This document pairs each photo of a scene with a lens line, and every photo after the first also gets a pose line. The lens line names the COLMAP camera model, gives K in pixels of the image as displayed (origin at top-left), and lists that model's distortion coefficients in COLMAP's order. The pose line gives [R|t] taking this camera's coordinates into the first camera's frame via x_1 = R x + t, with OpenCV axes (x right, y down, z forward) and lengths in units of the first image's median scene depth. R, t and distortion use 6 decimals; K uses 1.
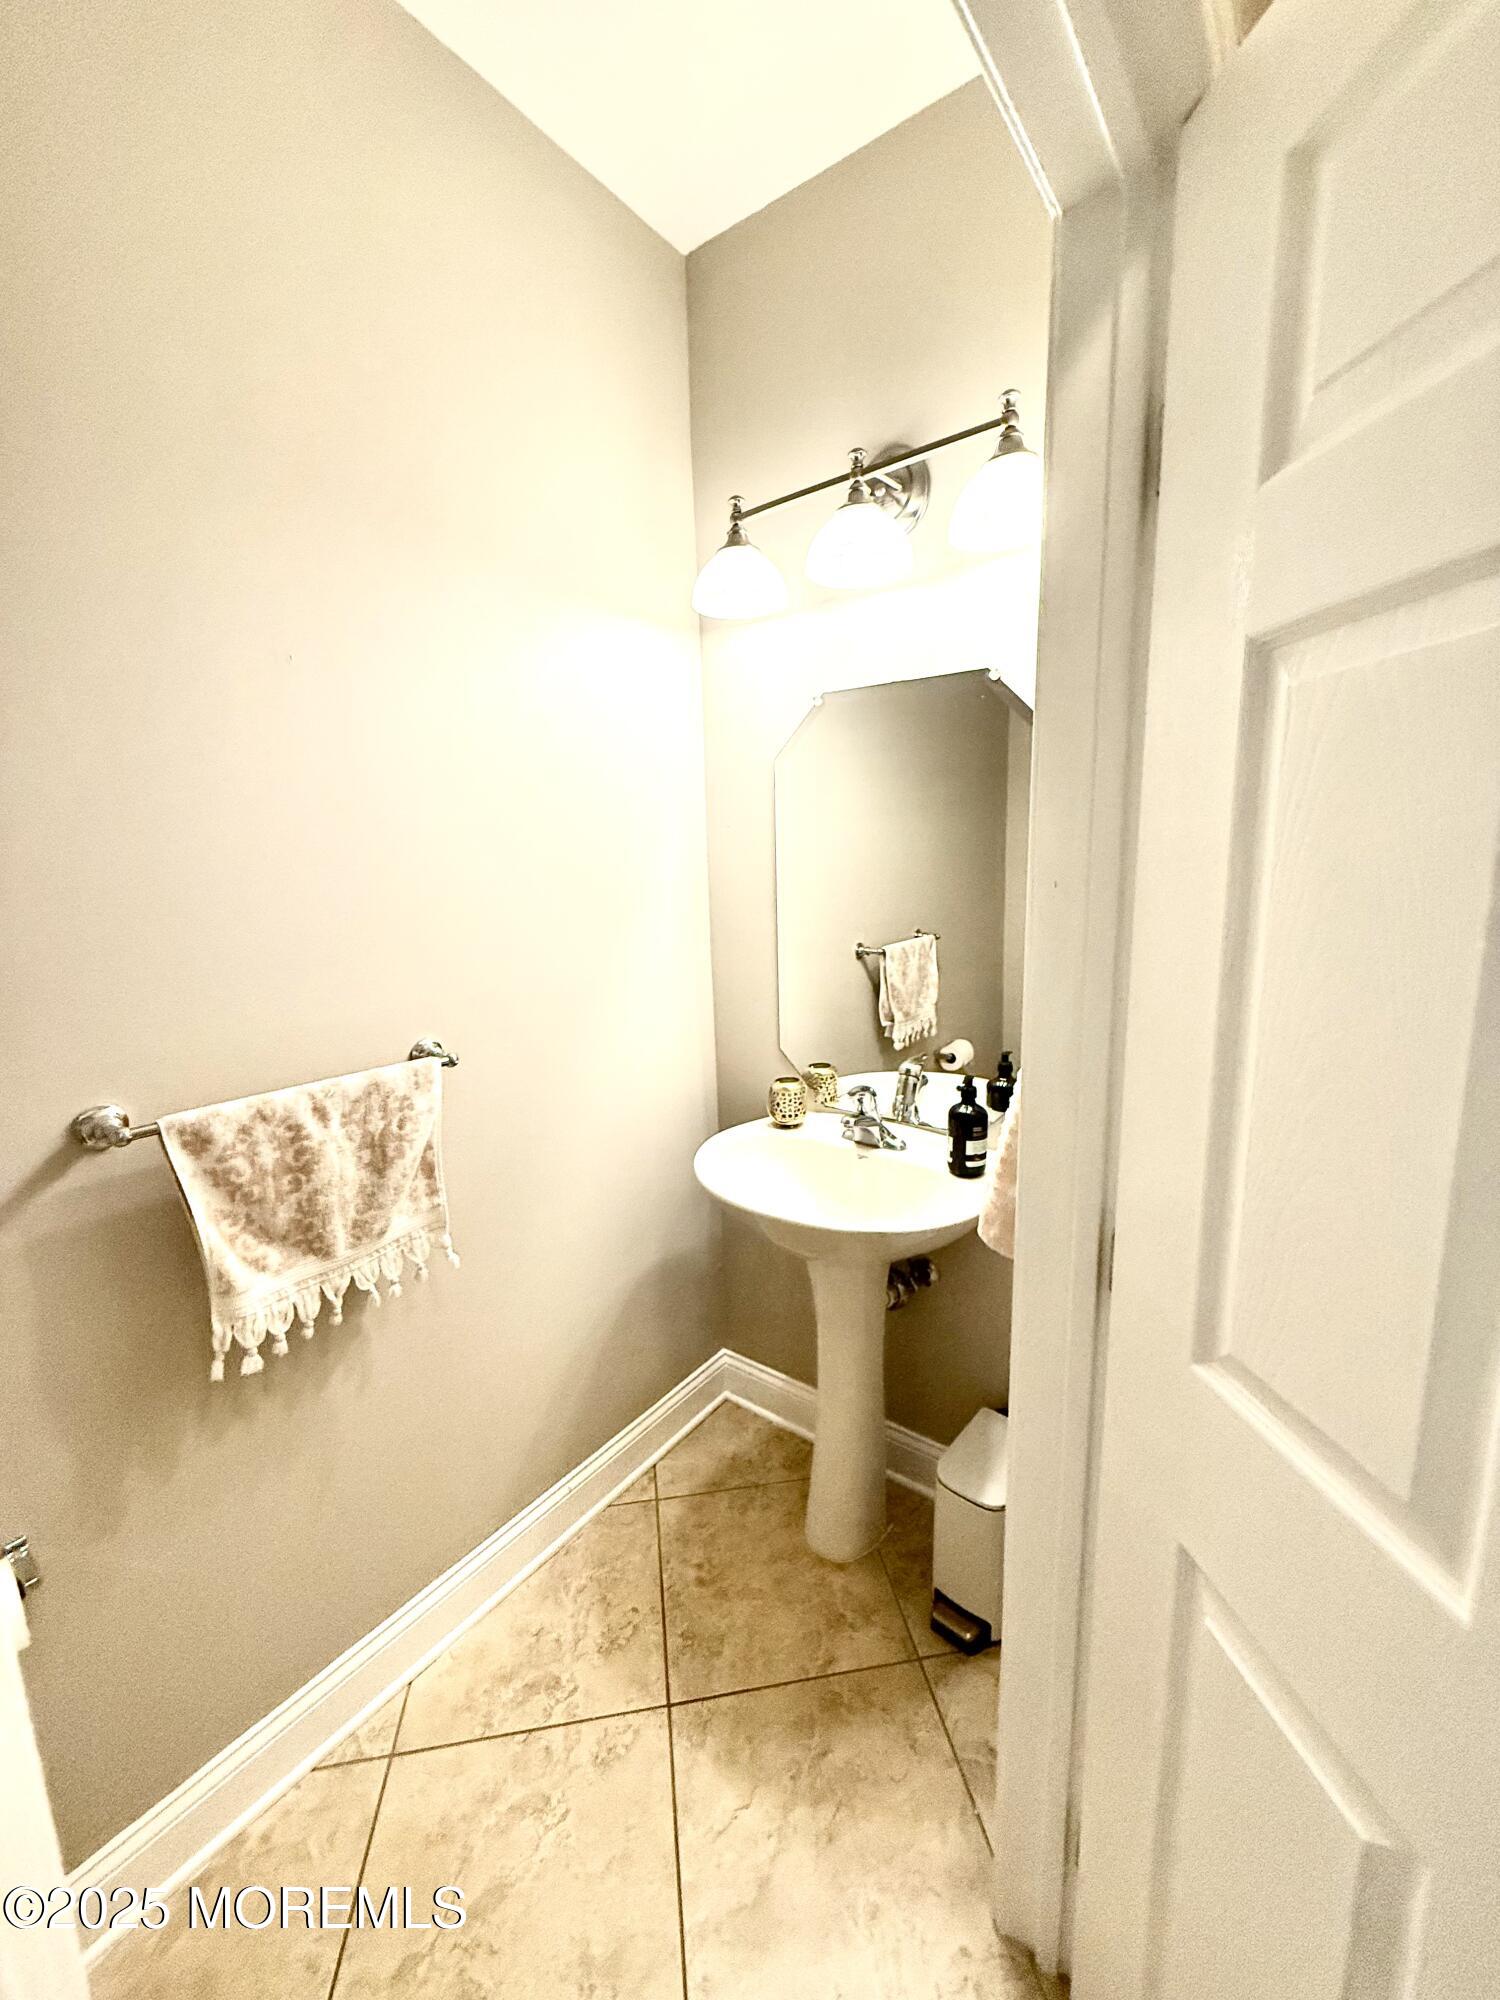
lens RADIAL K [[796.2, 0, 749.9], [0, 796.2, 997.9], [0, 0, 1]] dist [-0.002212, 0.001116]
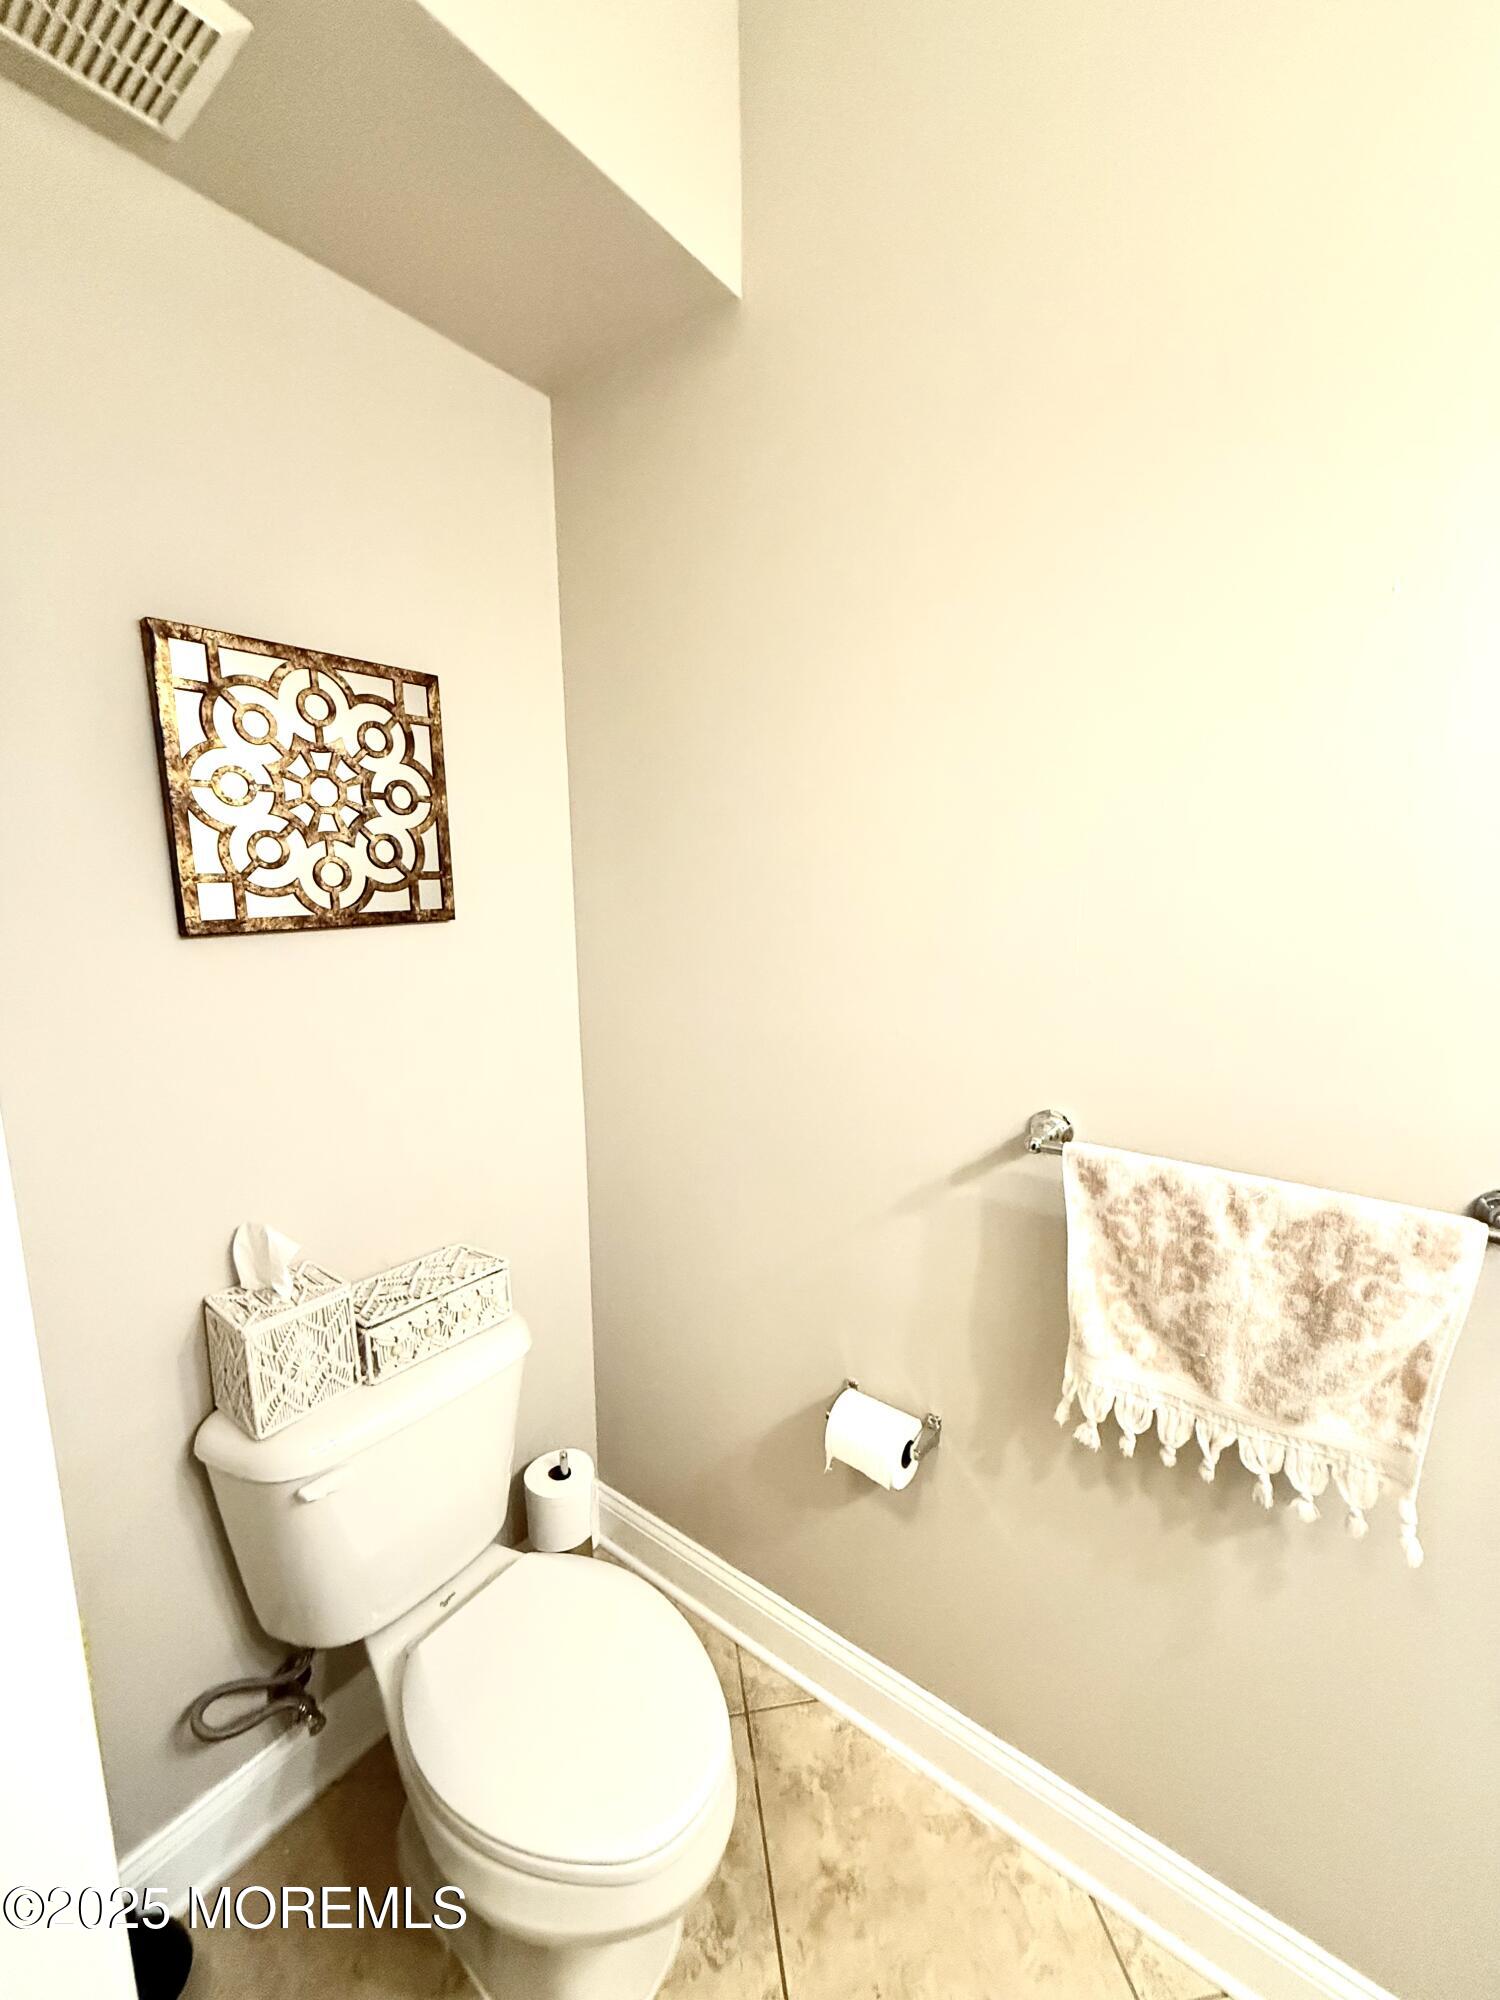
lens RADIAL K [[796.2, 0, 749.9], [0, 796.2, 1003.3], [0, 0, 1]] dist [-0.002212, 0.001116]
pose [[-0.007938, 0.177393, -0.984108, 0.169780], [-0.168996, 0.969745, 0.176167, -0.103838], [0.985585, 0.167709, 0.022281, 0.482699]]
